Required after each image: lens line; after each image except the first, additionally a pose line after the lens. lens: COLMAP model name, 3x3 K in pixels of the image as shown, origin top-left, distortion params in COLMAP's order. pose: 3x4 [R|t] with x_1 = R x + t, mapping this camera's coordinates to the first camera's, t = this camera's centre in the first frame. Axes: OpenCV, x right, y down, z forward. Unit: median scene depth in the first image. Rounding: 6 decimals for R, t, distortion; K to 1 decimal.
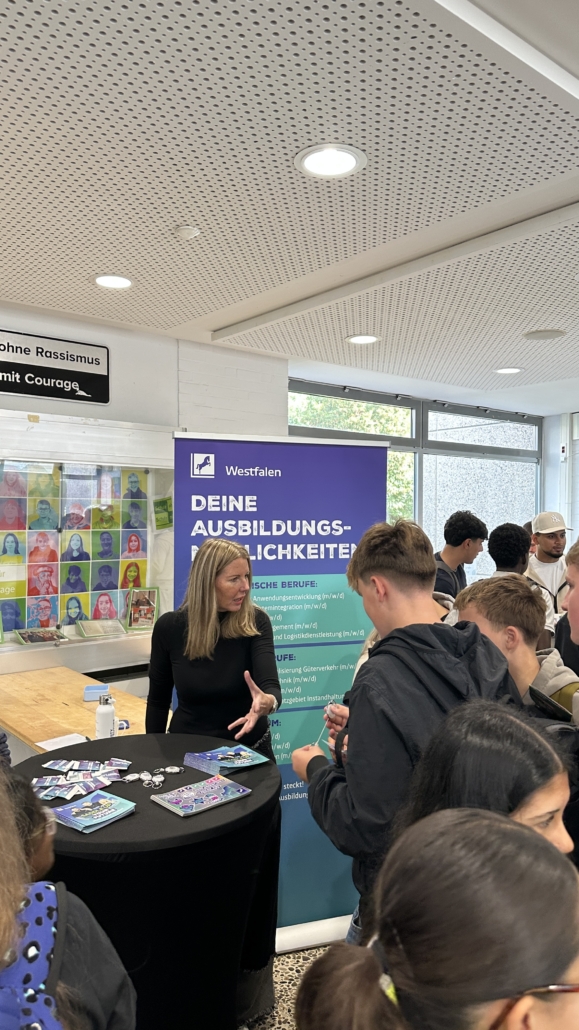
lens RADIAL K [[722.1, 0, 301.4], [0, 722.1, 513.1], [0, 0, 1]] dist [0.090722, 0.000021]
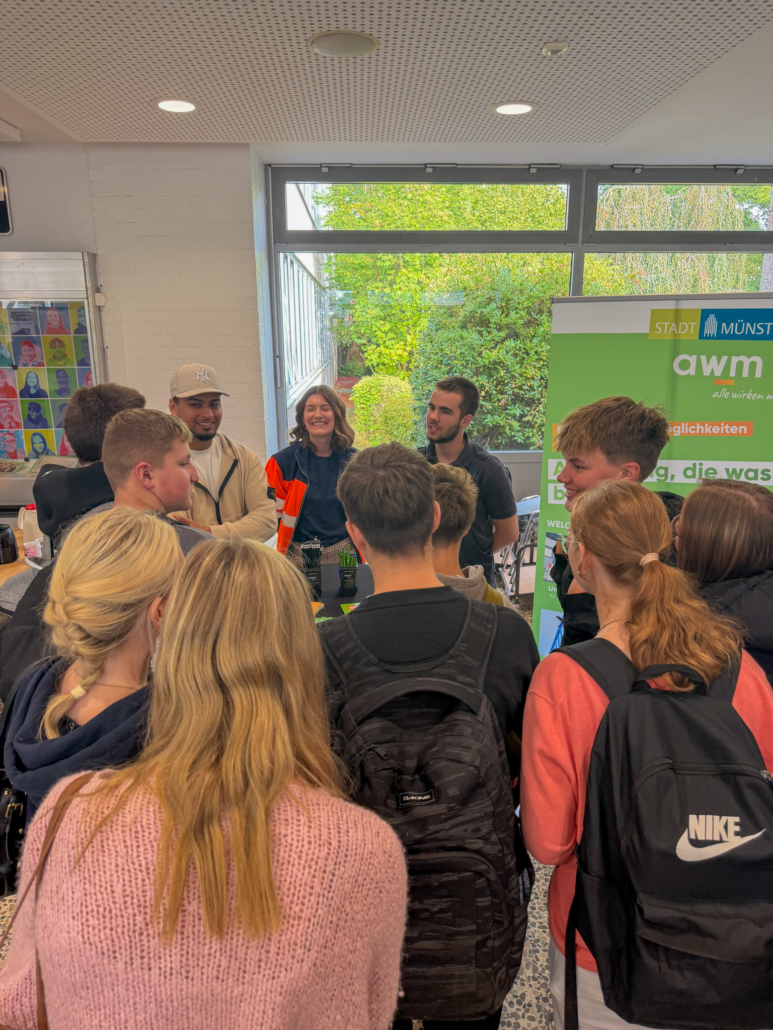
lens RADIAL K [[728.9, 0, 385.1], [0, 728.9, 516.4], [0, 0, 1]] dist [0.000649, -0.003297]
pose [[0.787078, 0.148348, -0.598750, 0.871053], [0.010626, 0.967247, 0.253616, -0.034211], [0.616762, -0.205978, 0.759722, 0.590382]]
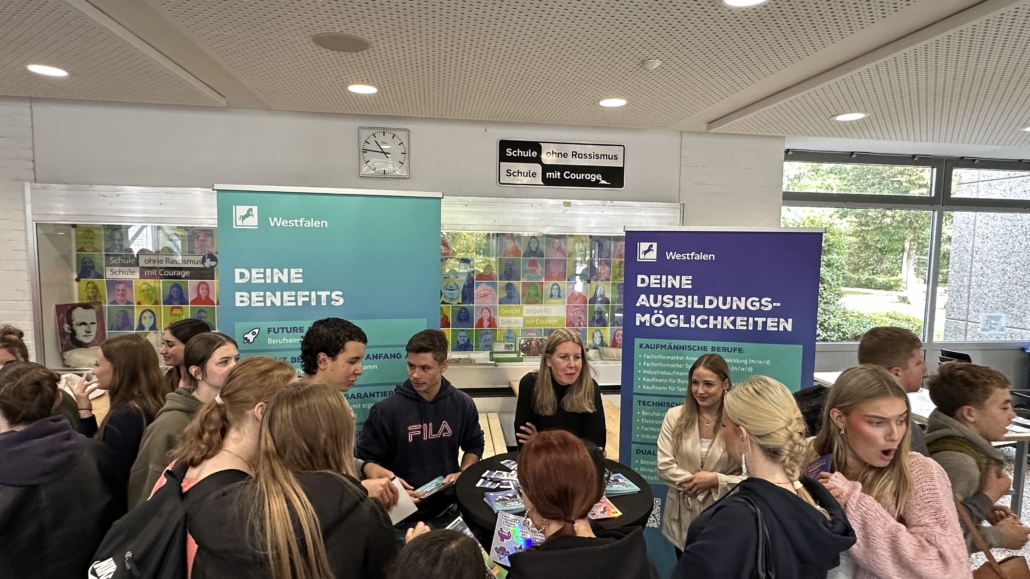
lens RADIAL K [[563.2, 0, 520.5], [0, 563.2, 289.4], [0, 0, 1]] dist [-0.005367, -0.000791]
pose [[0.855459, 0.047734, -0.515665, 0.132185], [-0.008908, 0.996952, 0.077509, -0.052118], [0.517793, -0.061712, 0.853277, 0.021088]]
